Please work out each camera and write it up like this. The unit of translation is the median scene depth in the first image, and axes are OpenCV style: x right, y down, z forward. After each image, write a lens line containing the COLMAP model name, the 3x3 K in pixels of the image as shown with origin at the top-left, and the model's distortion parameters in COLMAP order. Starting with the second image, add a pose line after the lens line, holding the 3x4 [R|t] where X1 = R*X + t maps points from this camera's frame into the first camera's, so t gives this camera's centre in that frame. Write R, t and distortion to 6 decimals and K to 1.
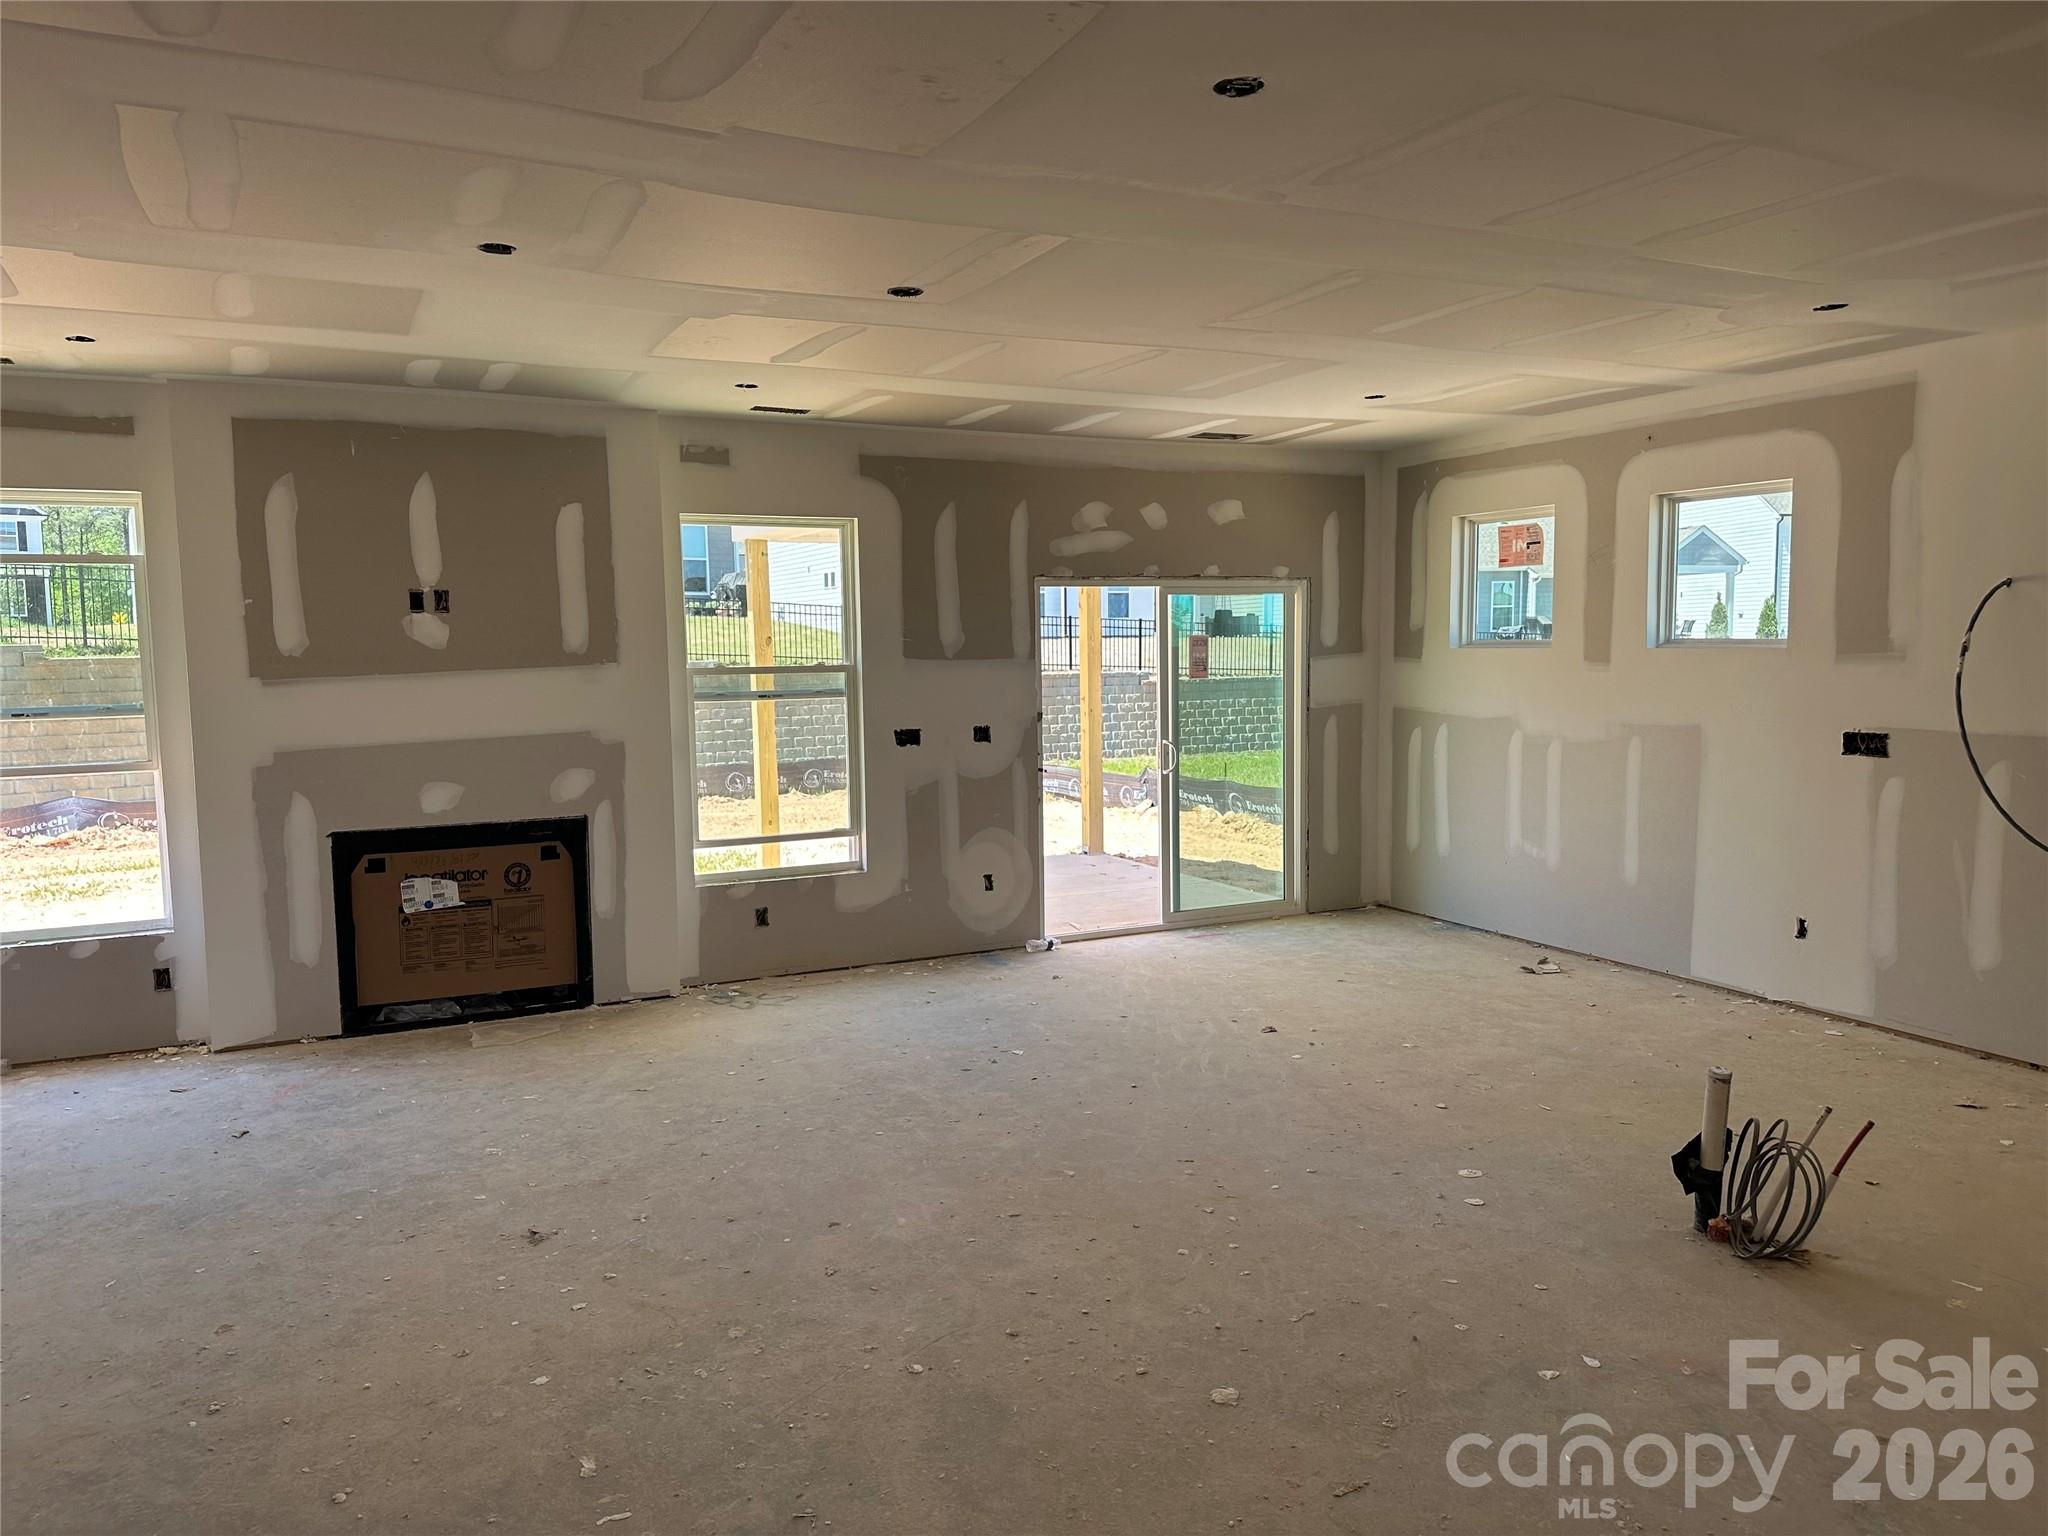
lens RADIAL K [[1432.9, 0, 1024.0], [0, 1432.9, 768.0], [0, 0, 1]] dist [0.144707, -0.164220]
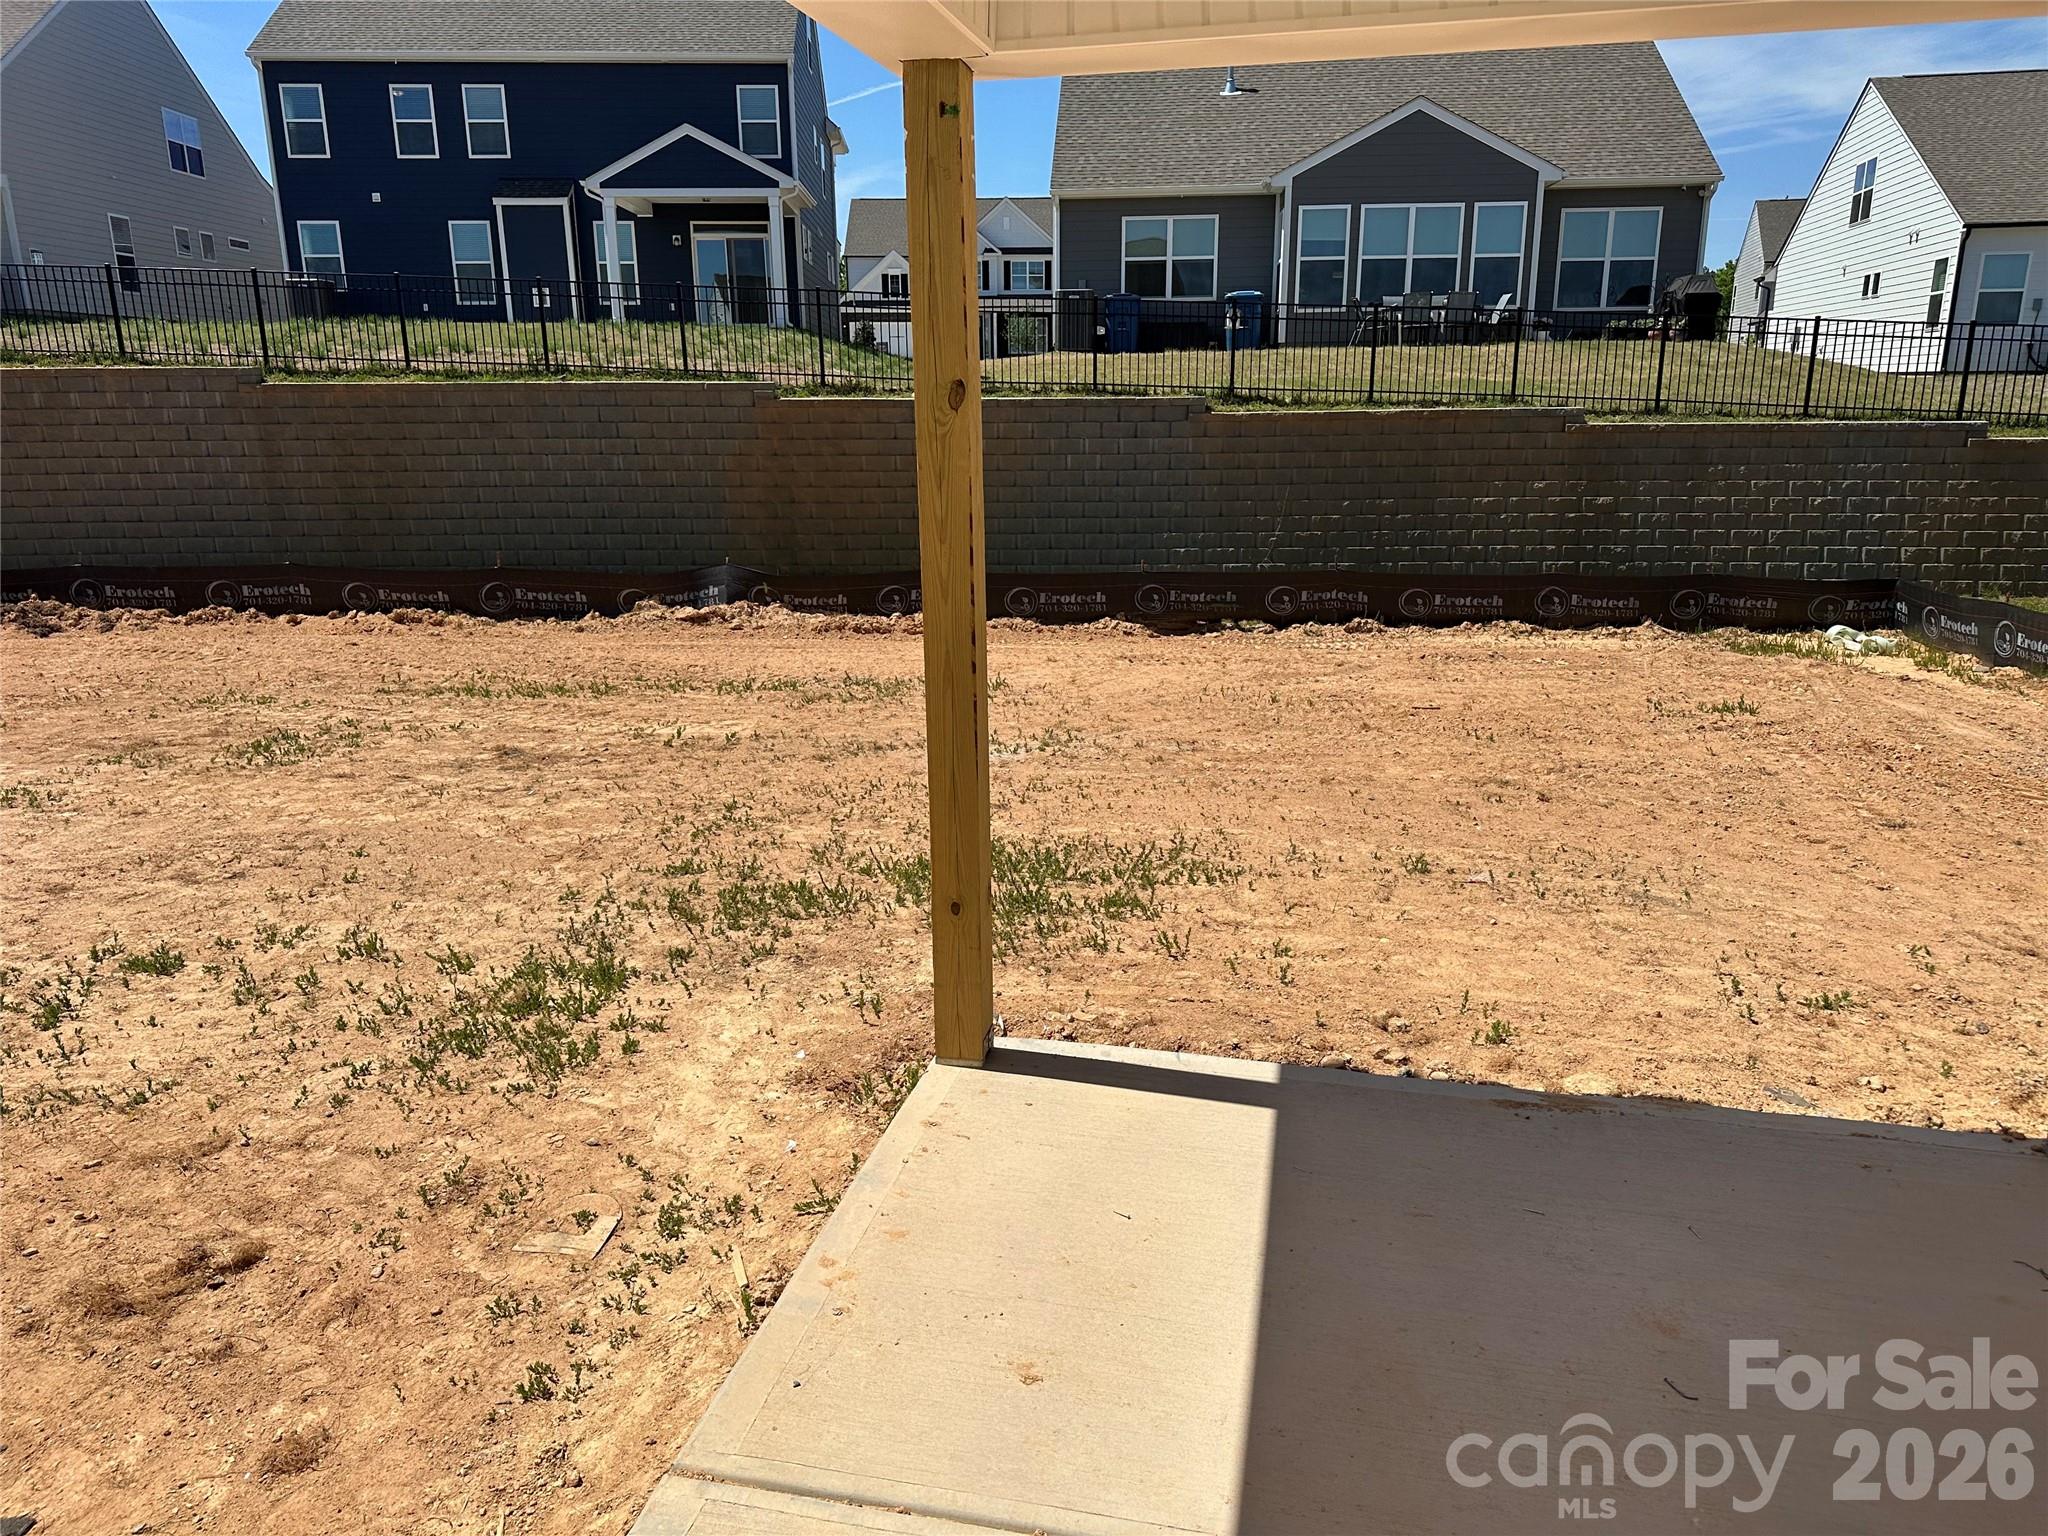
lens RADIAL K [[1432.9, 0, 1024.0], [0, 1432.9, 768.0], [0, 0, 1]] dist [0.144707, -0.164220]
pose [[0.789053, 0.166826, -0.591239, 0.016178], [-0.061854, 0.979105, 0.193719, -0.033954], [0.611203, -0.116284, 0.782885, 0.374735]]
